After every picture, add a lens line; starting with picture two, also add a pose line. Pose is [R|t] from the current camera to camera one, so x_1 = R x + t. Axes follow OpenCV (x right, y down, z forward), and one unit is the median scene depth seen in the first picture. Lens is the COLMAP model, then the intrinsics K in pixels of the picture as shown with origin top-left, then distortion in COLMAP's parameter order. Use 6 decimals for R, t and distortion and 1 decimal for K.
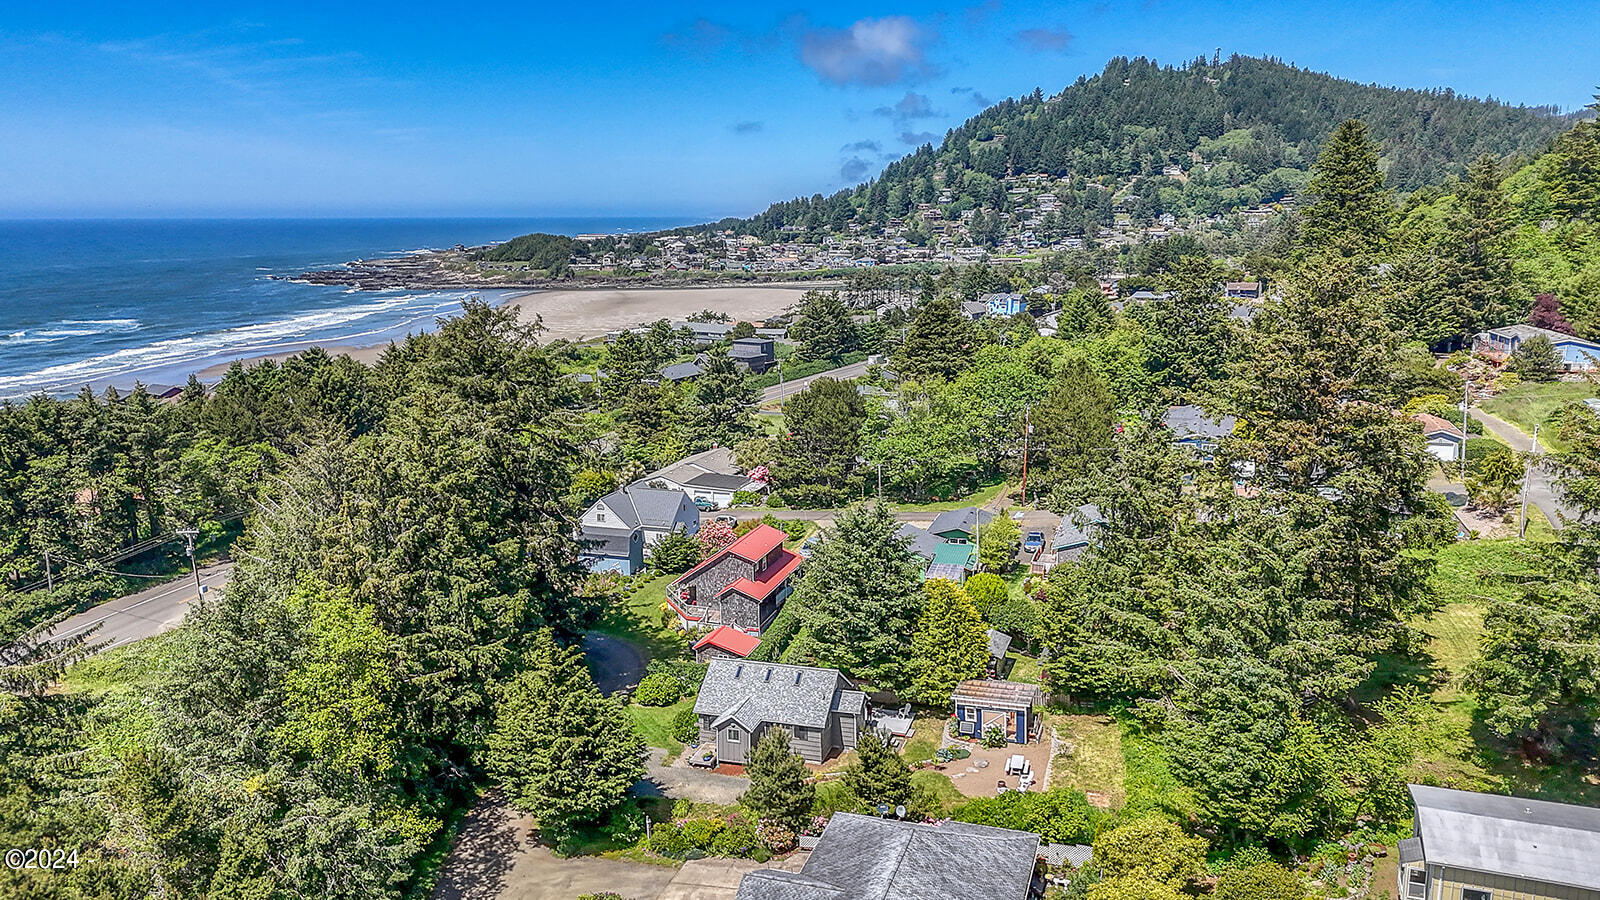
lens RADIAL K [[1108.3, 0, 800.0], [0, 1108.3, 450.0], [0, 0, 1]] dist [0.091797, -0.133322]
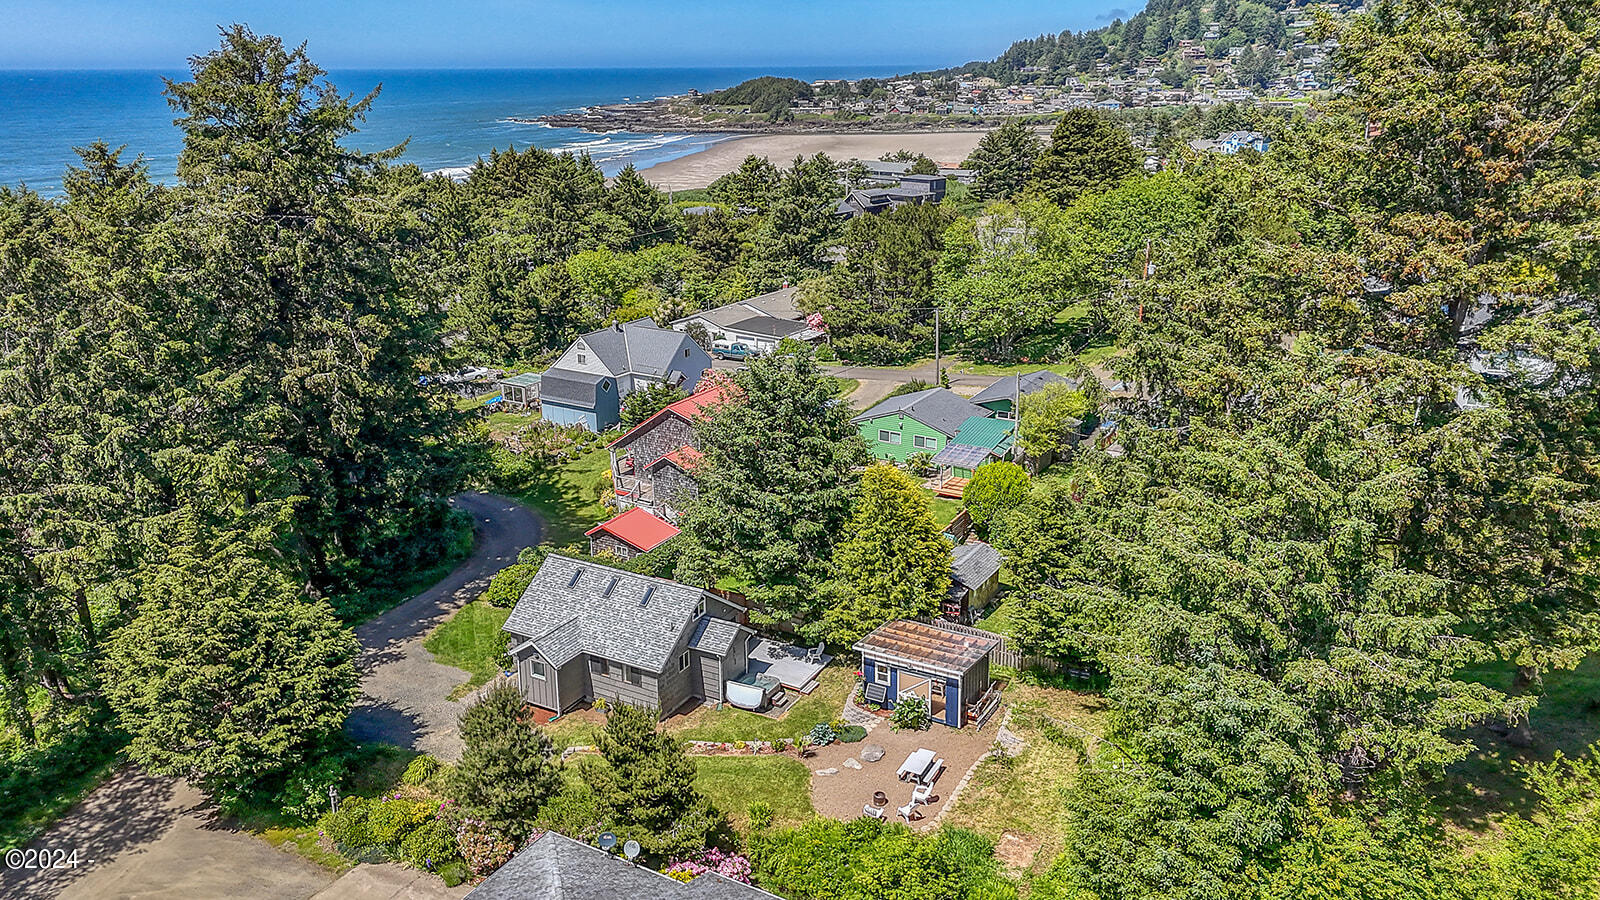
lens RADIAL K [[1108.3, 0, 800.0], [0, 1108.3, 450.0], [0, 0, 1]] dist [0.091797, -0.133322]
pose [[0.977392, 0.067833, -0.200257, 0.144881], [-0.042067, 0.990591, 0.130230, 0.013560], [0.207207, -0.118862, 0.971050, 0.231714]]
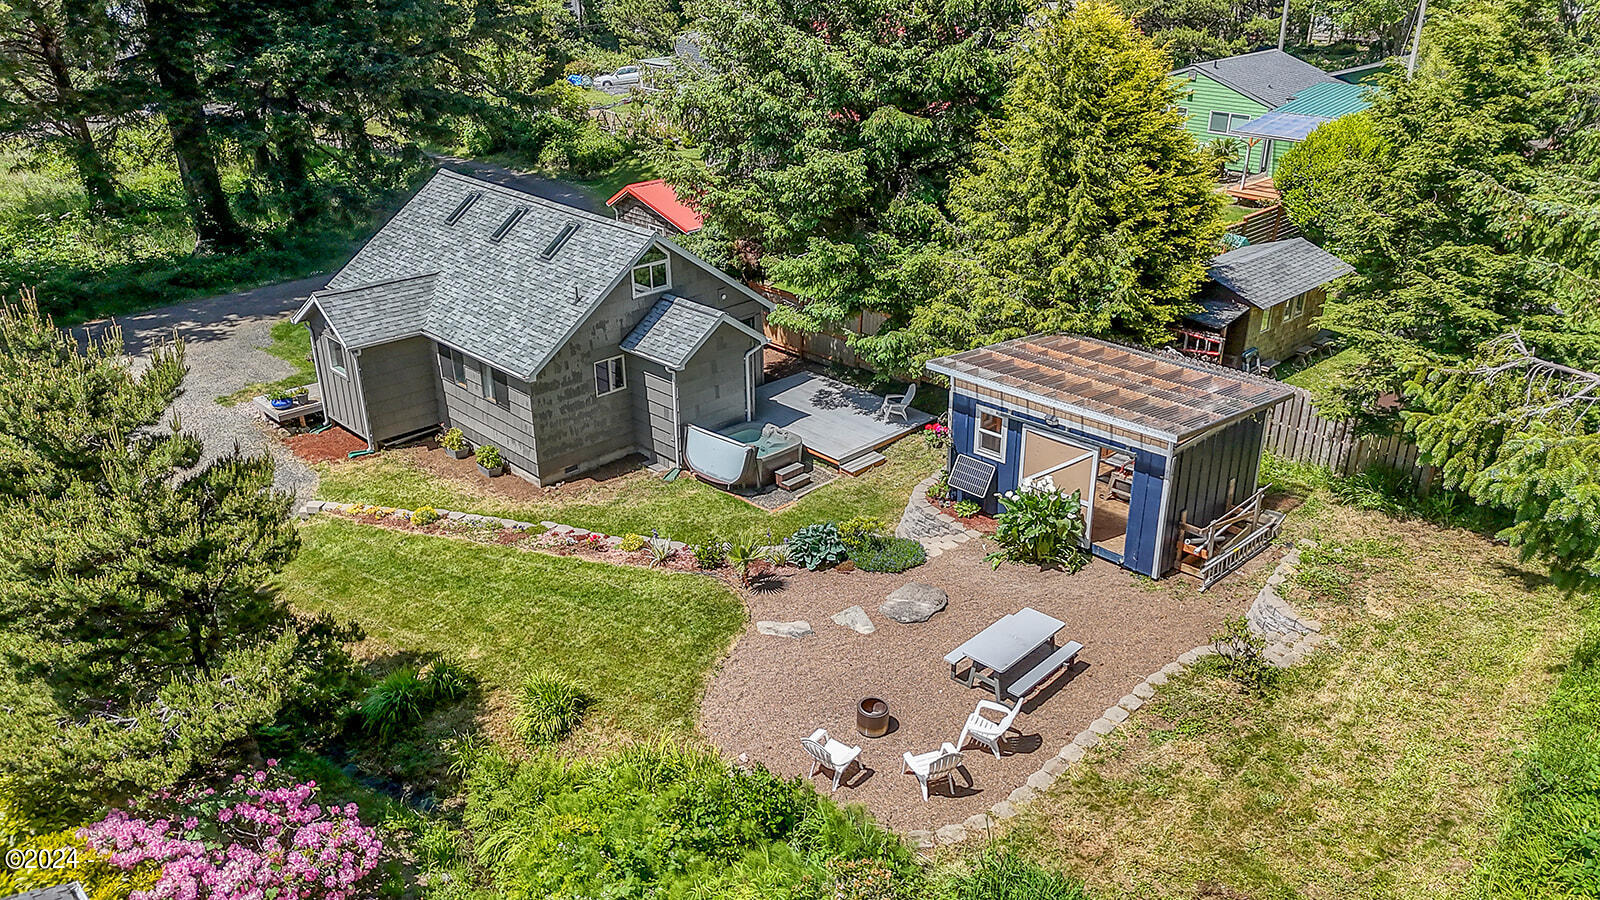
lens RADIAL K [[1159.2, 0, 806.9], [0, 1159.2, 487.9], [0, 0, 1]] dist [0.034583, -0.001846]
pose [[0.885601, 0.218348, -0.409920, 0.149020], [-0.091687, 0.947422, 0.306571, 0.104147], [0.455306, -0.233915, 0.859058, 0.459552]]
